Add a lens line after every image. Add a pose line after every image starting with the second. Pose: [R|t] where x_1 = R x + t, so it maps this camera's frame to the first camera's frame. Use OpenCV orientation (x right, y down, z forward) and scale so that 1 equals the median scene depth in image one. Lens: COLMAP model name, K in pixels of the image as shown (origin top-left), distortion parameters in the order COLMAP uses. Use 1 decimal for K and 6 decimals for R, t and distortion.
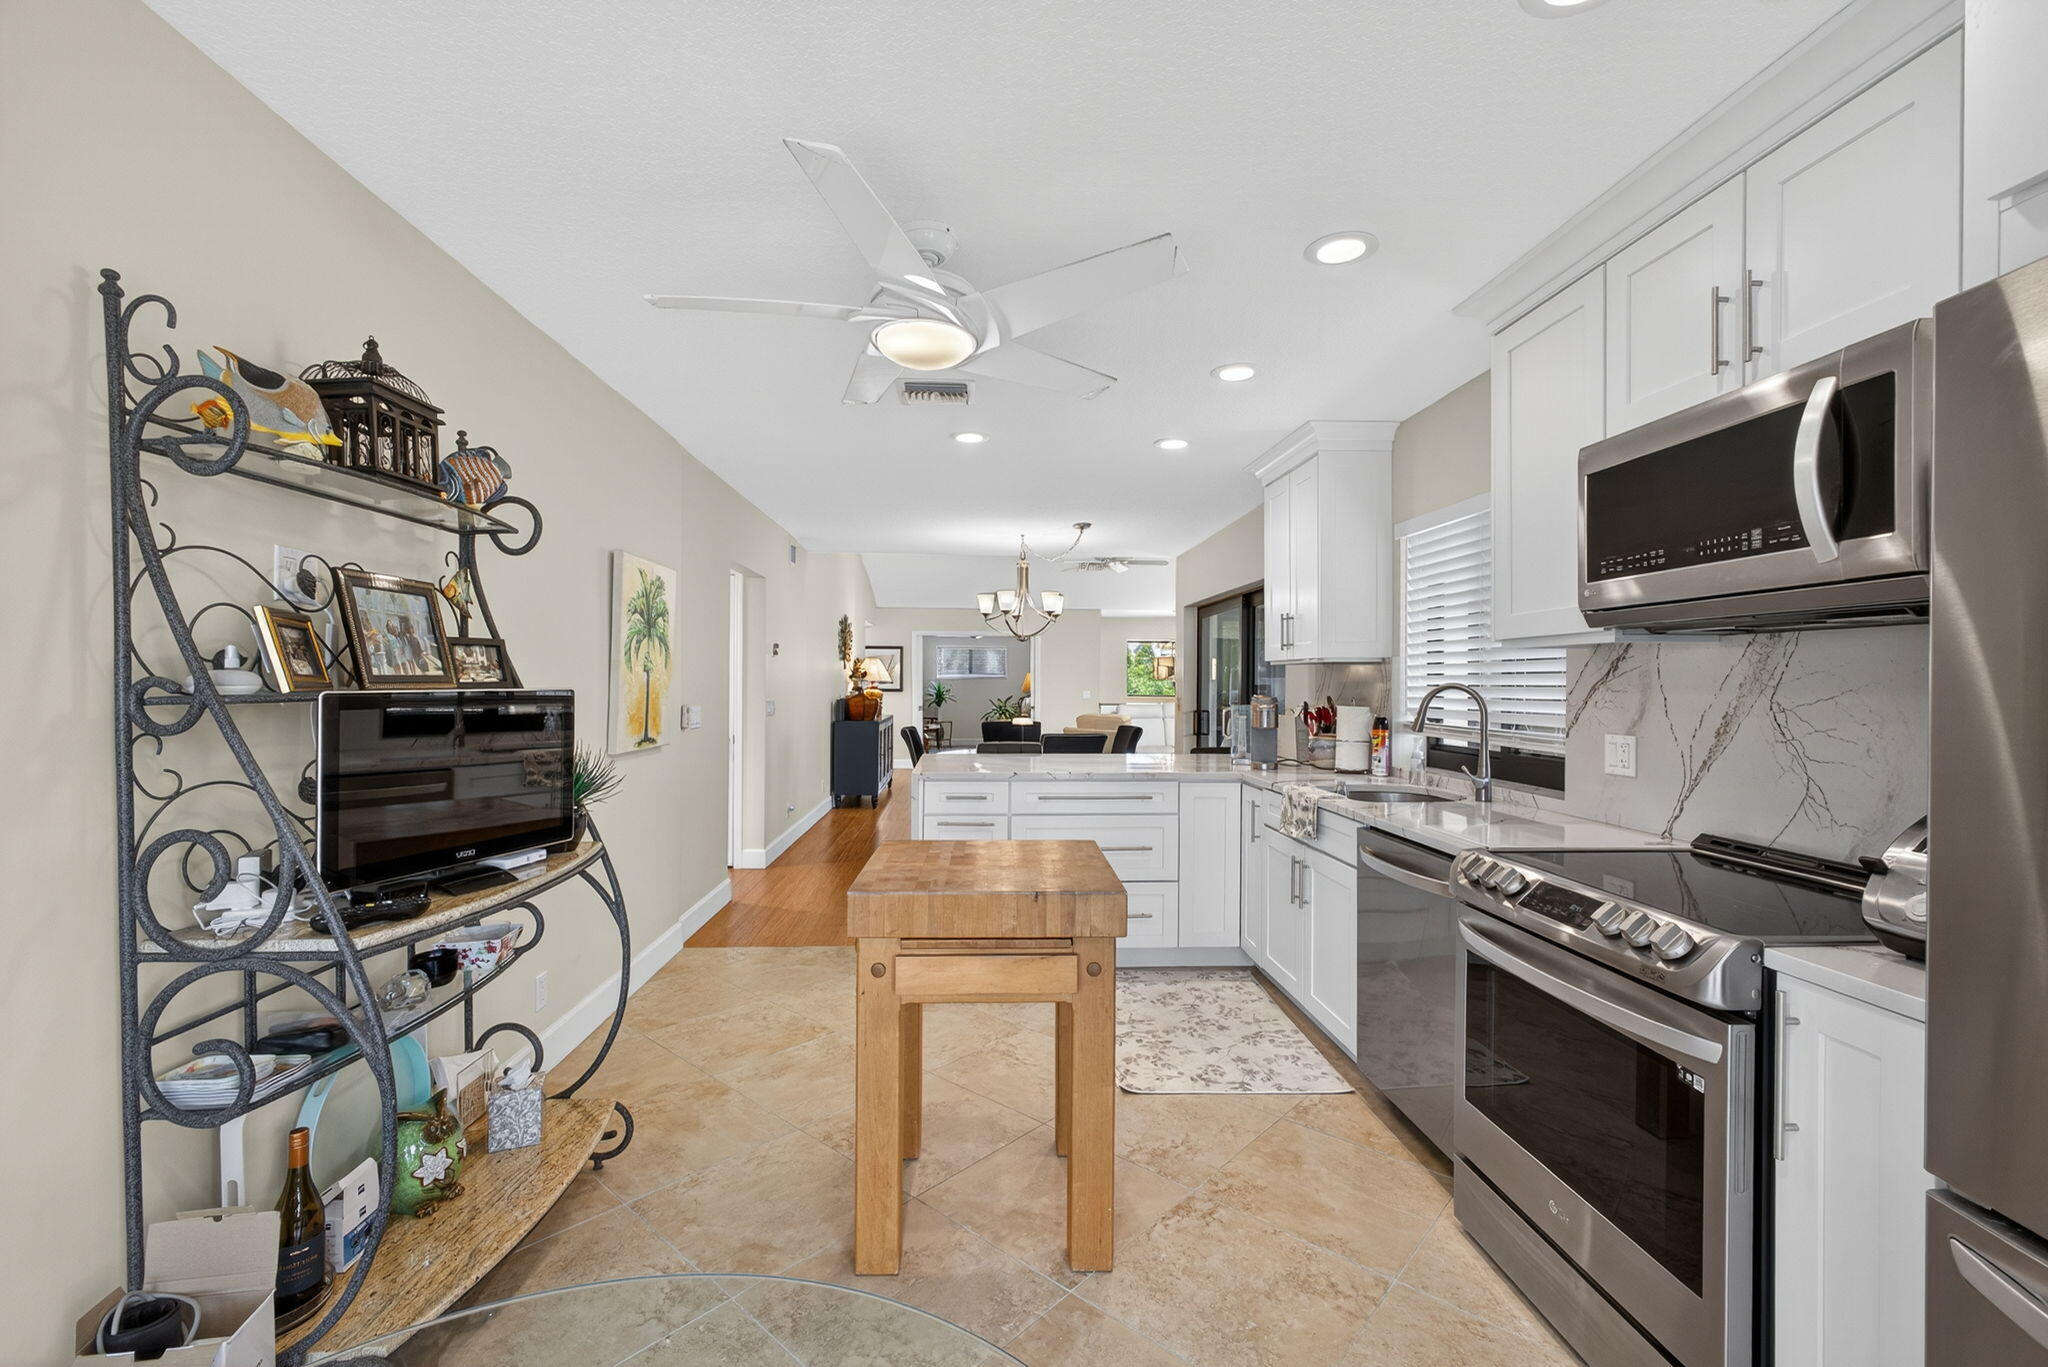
lens RADIAL K [[869.4, 0, 1024.0], [0, 869.4, 683.5], [0, 0, 1]] dist [-0.002418, -0.000230]
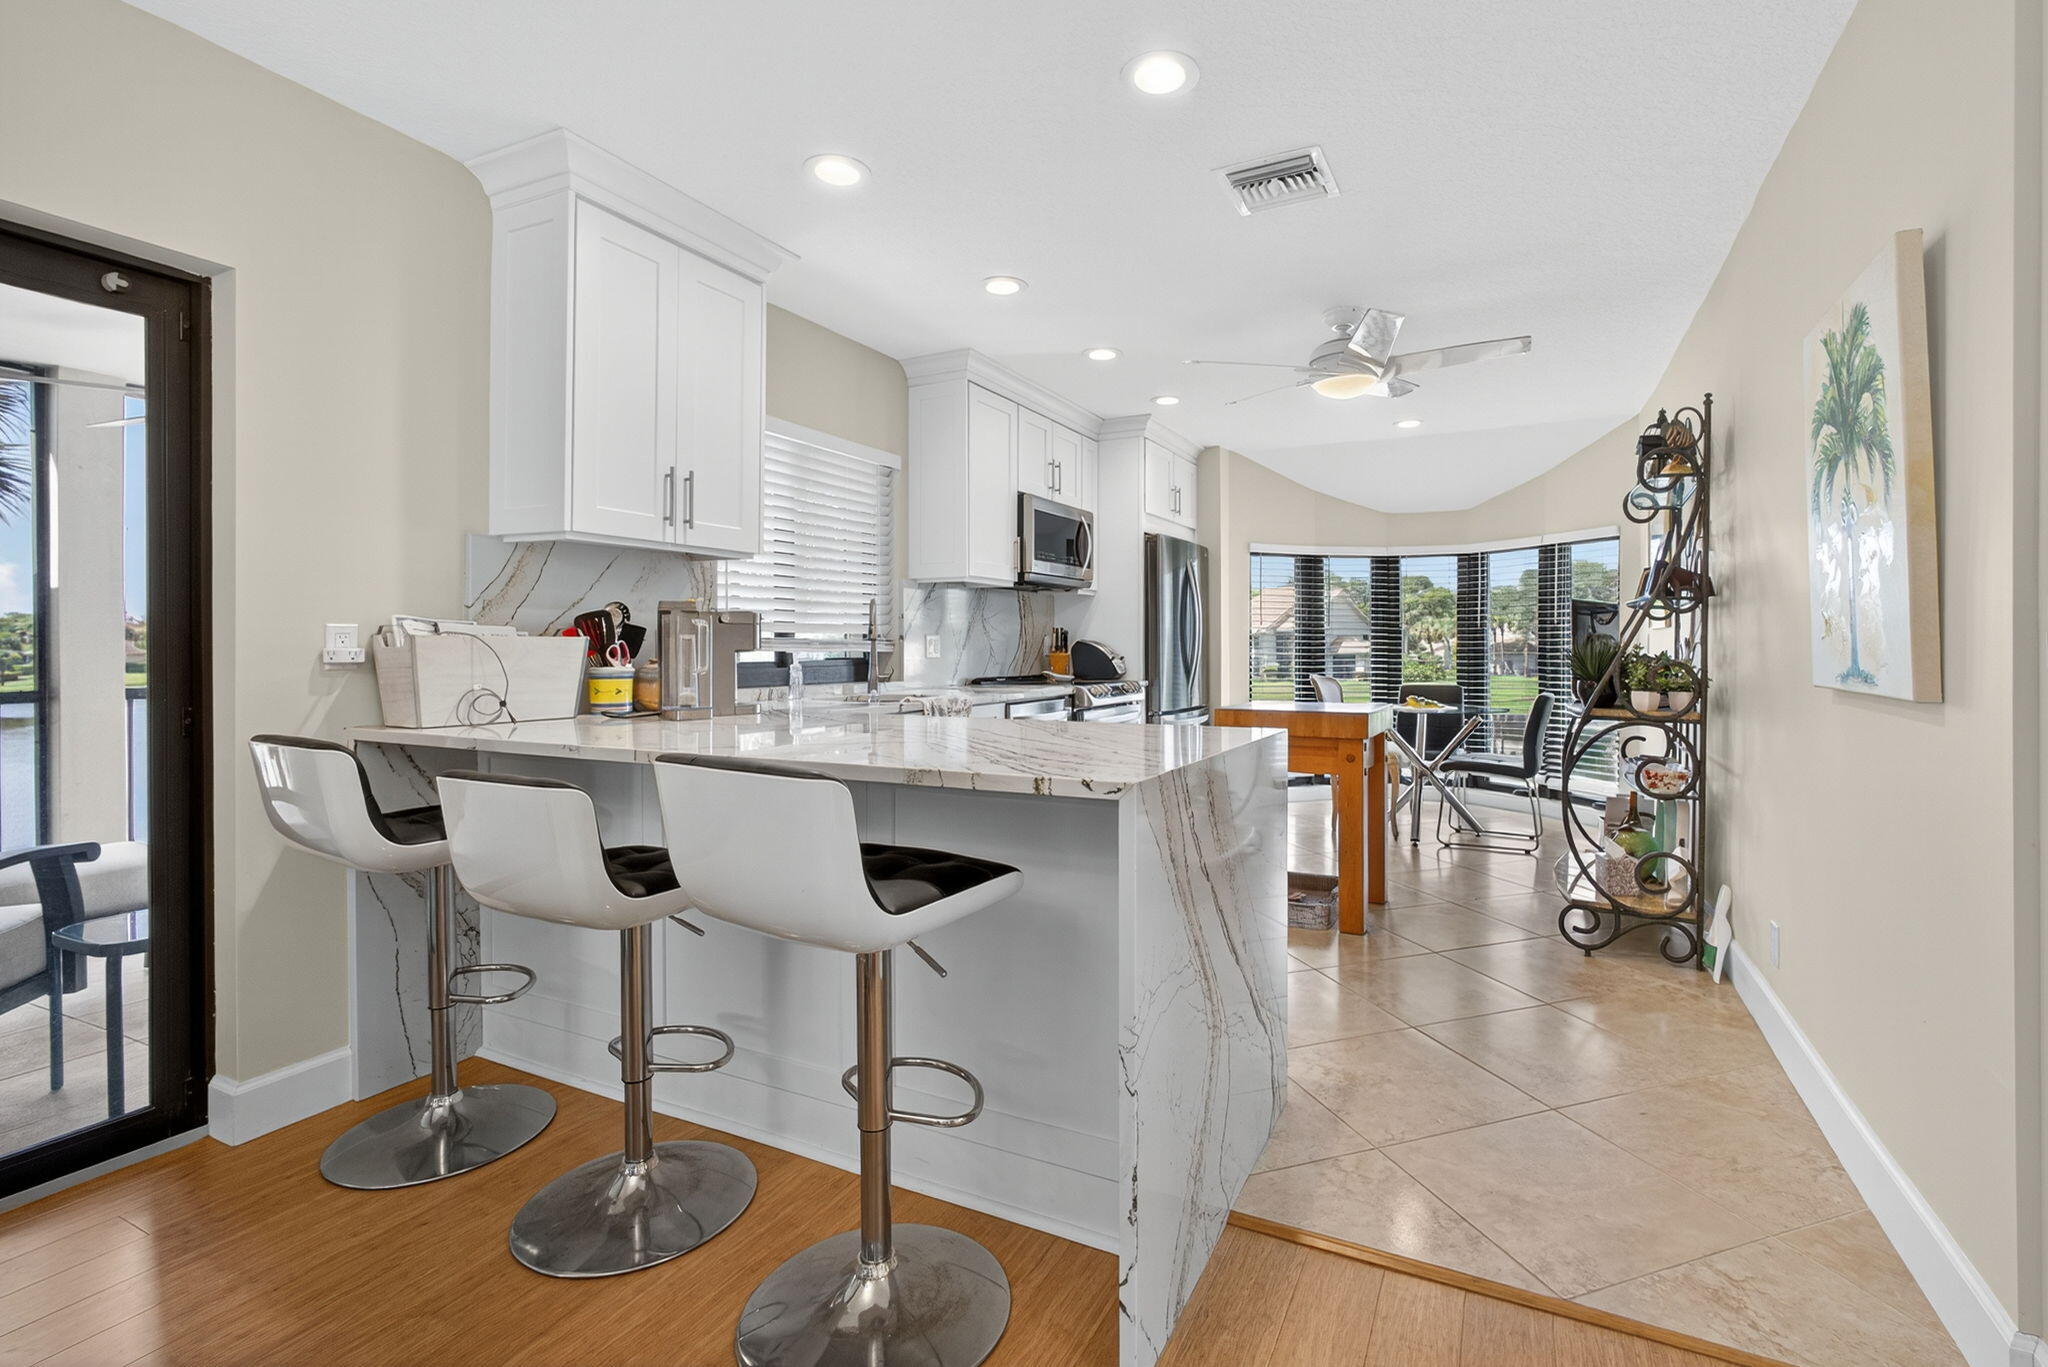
lens RADIAL K [[936.8, 0, 1024.4], [0, 936.8, 645.0], [0, 0, 1]] dist [-0.000309, -0.000076]
pose [[-0.855303, -0.006371, 0.518089, -0.402435], [-0.006763, 0.999976, 0.001132, 0.071370], [-0.518084, -0.002535, -0.855326, 2.324303]]
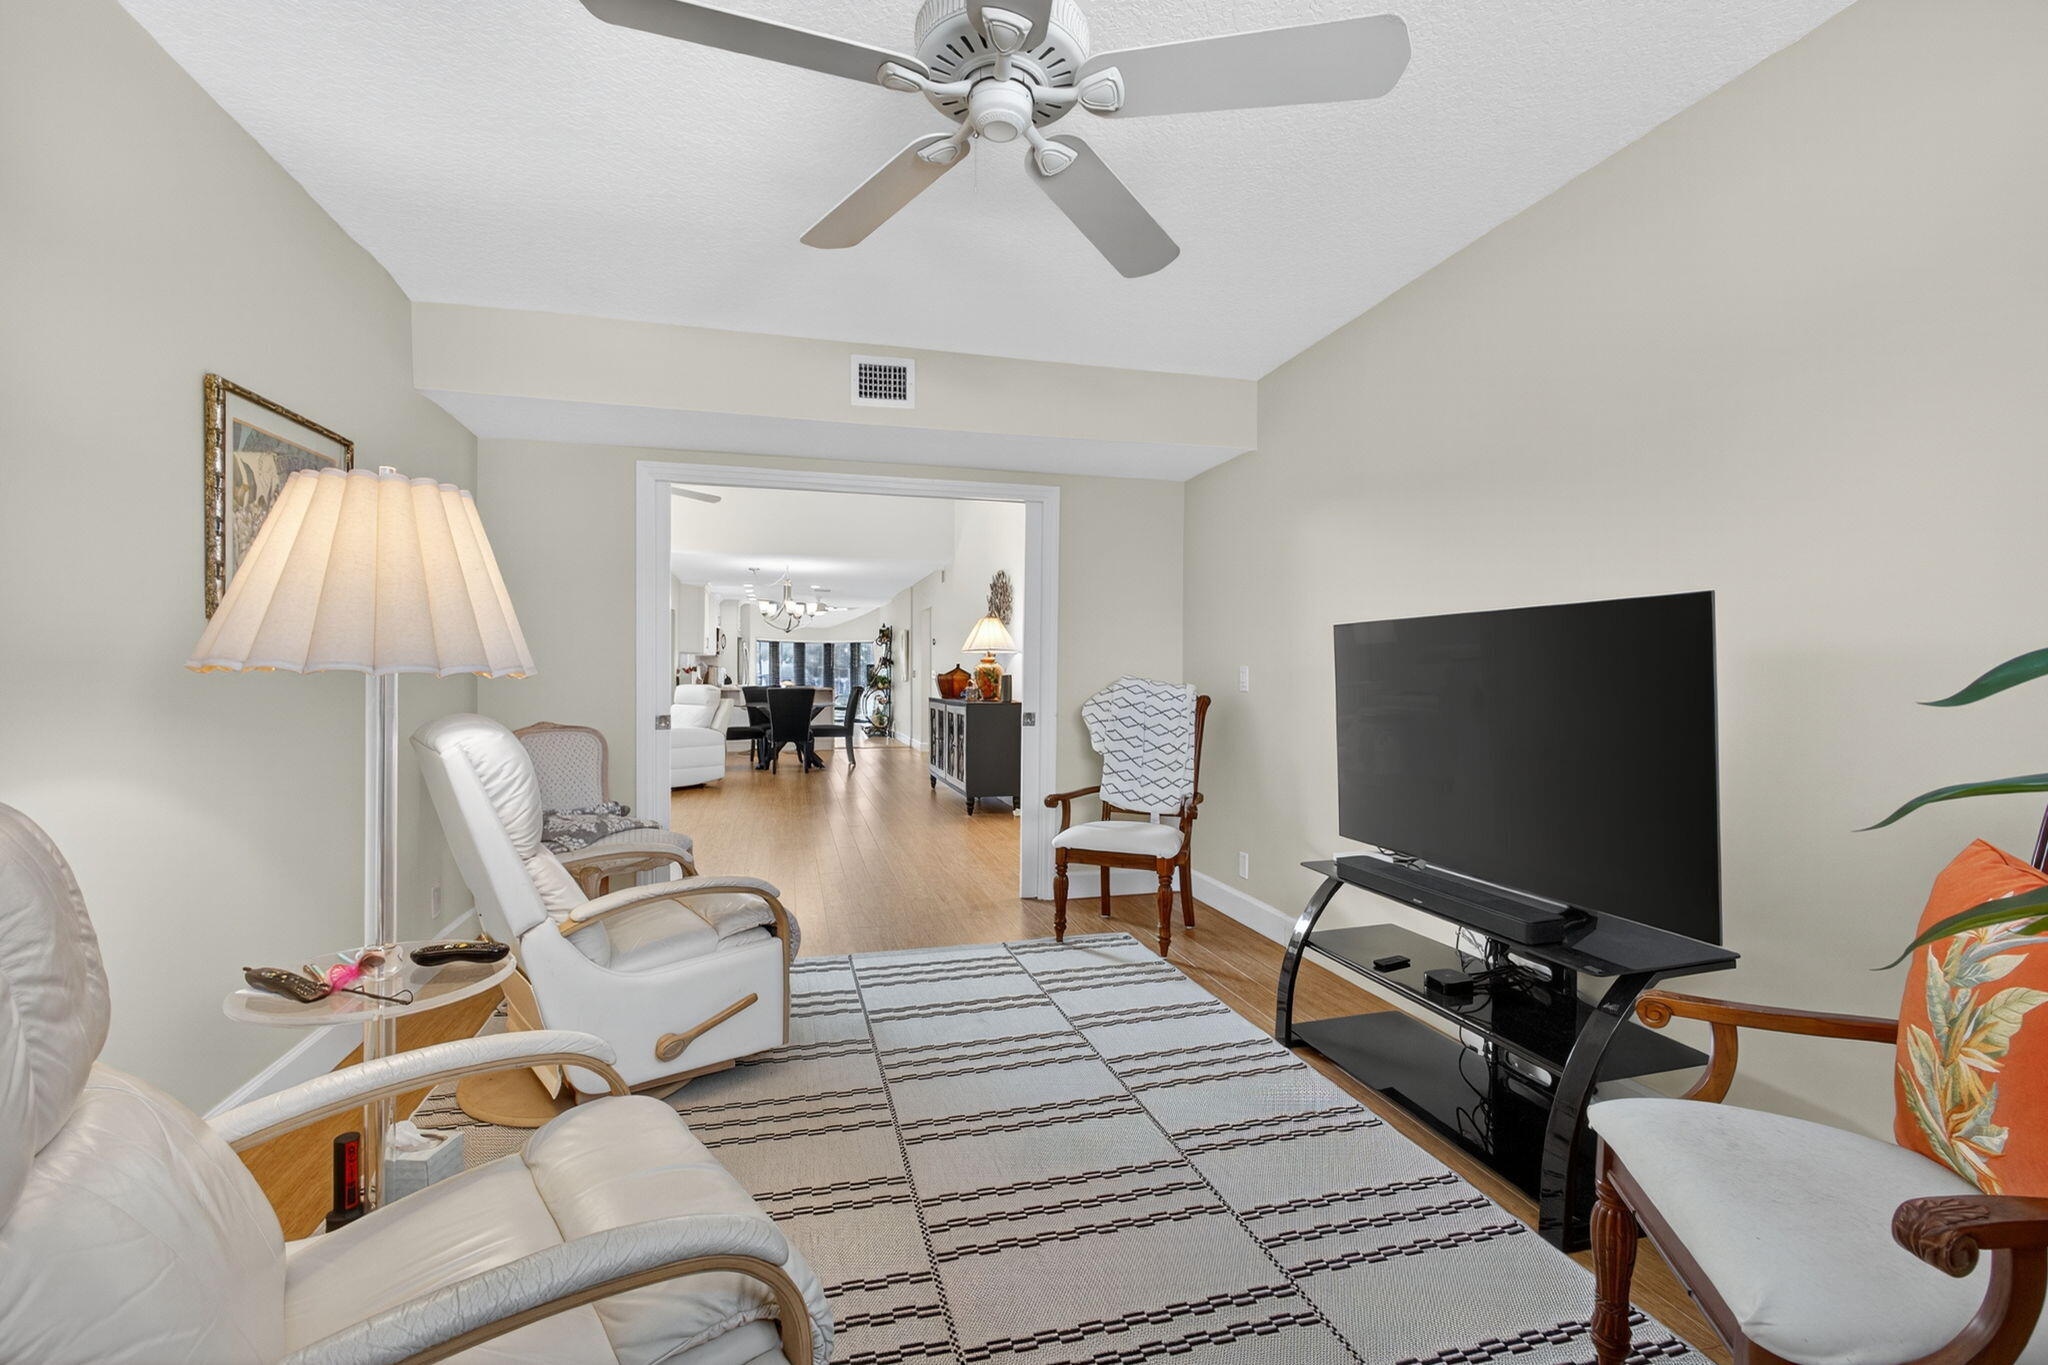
lens RADIAL K [[869.4, 0, 1024.0], [0, 869.4, 682.5], [0, 0, 1]] dist [-0.002418, -0.000230]
pose [[-0.978087, -0.008940, -0.208004, -0.206697], [-0.009417, 0.999955, 0.001303, 0.105525], [0.207982, 0.003233, -0.978127, 6.387889]]
